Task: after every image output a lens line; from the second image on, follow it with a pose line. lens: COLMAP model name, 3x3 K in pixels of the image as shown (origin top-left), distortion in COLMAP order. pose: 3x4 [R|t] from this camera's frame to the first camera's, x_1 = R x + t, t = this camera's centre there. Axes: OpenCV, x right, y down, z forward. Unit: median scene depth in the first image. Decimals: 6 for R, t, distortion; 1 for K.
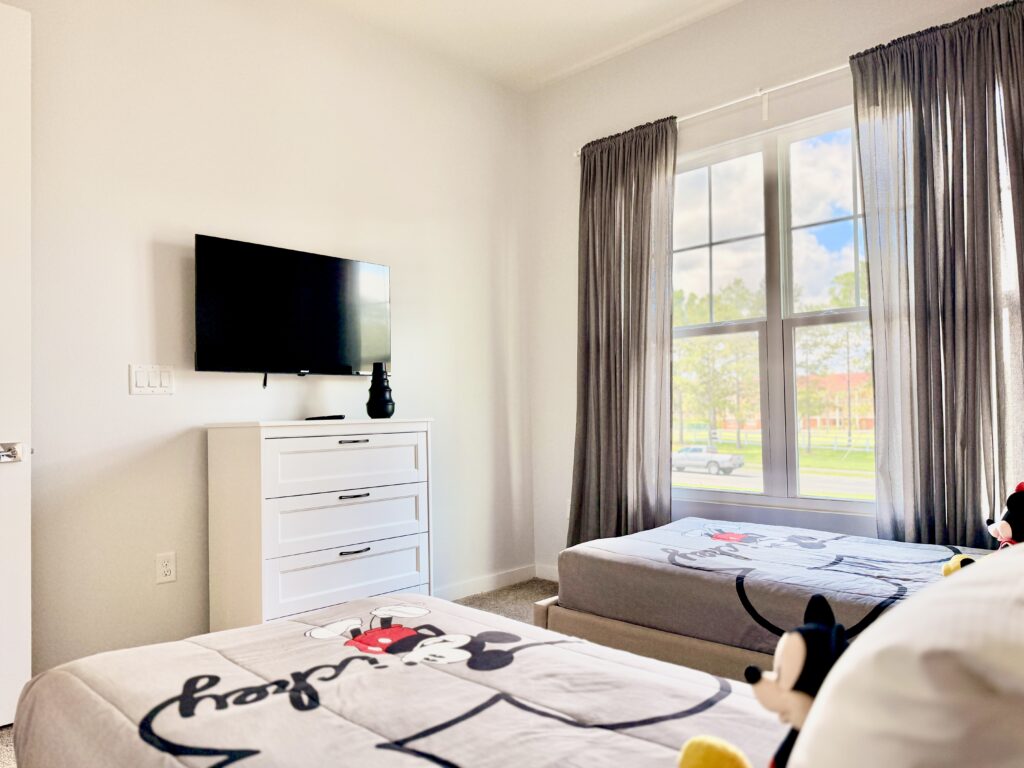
lens RADIAL K [[723.6, 0, 505.0], [0, 723.6, 389.9], [0, 0, 1]] dist [0.057973, -0.042440]
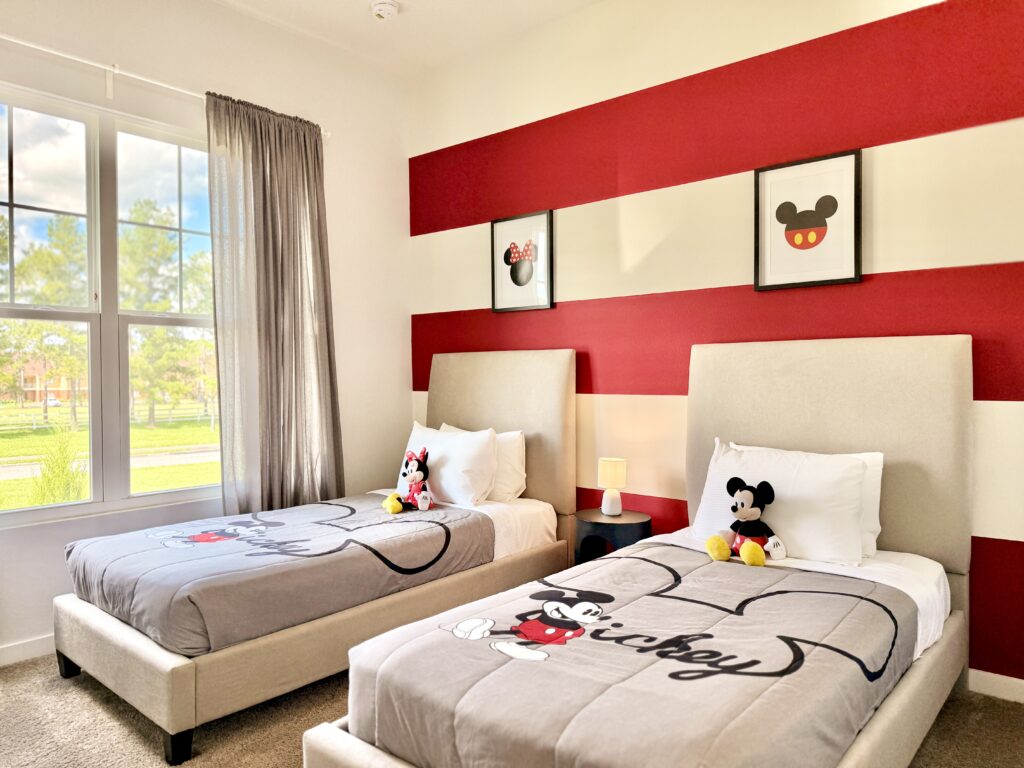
lens RADIAL K [[723.6, 0, 510.7], [0, 723.6, 383.2], [0, 0, 1]] dist [0.057973, -0.042440]
pose [[-0.072782, 0.004115, 0.997339, -1.281165], [-0.020645, 0.999771, -0.005631, -0.024499], [-0.997134, -0.021000, -0.072680, 1.165029]]
